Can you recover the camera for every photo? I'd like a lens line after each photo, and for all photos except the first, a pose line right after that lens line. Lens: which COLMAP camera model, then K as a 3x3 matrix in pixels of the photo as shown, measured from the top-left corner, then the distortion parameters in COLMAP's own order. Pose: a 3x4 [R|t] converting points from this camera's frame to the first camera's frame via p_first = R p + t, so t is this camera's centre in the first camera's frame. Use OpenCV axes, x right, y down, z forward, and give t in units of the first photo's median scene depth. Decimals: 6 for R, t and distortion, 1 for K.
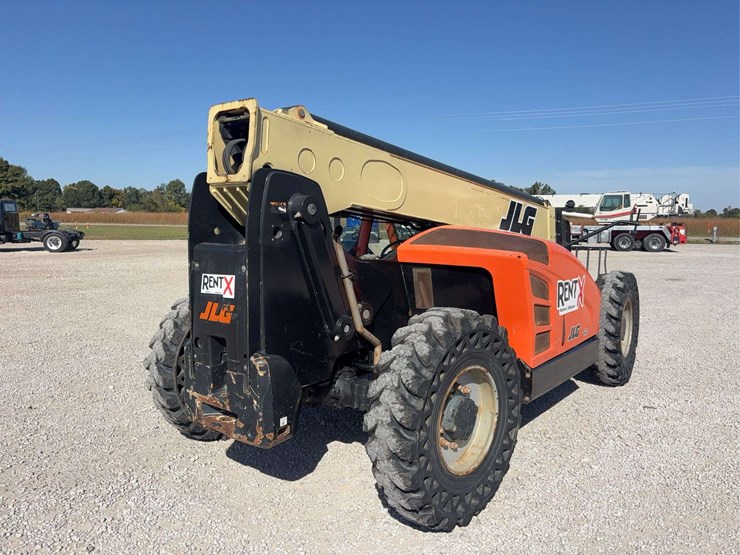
lens RADIAL K [[561.0, 0, 370.0], [0, 561.0, 277.5], [0, 0, 1]] dist [0.023956, 0.001372]
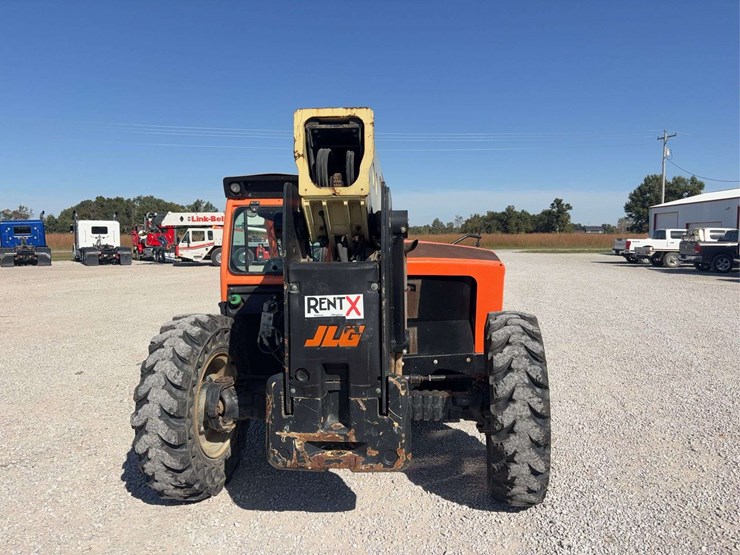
lens RADIAL K [[563.3, 0, 370.0], [0, 563.3, 277.5], [0, 0, 1]] dist [0.052000, -0.002596]
pose [[0.830769, -0.050948, 0.554281, -0.730904], [0.068138, 0.997621, -0.010429, -0.020218], [-0.552431, 0.046432, 0.832264, 0.202476]]
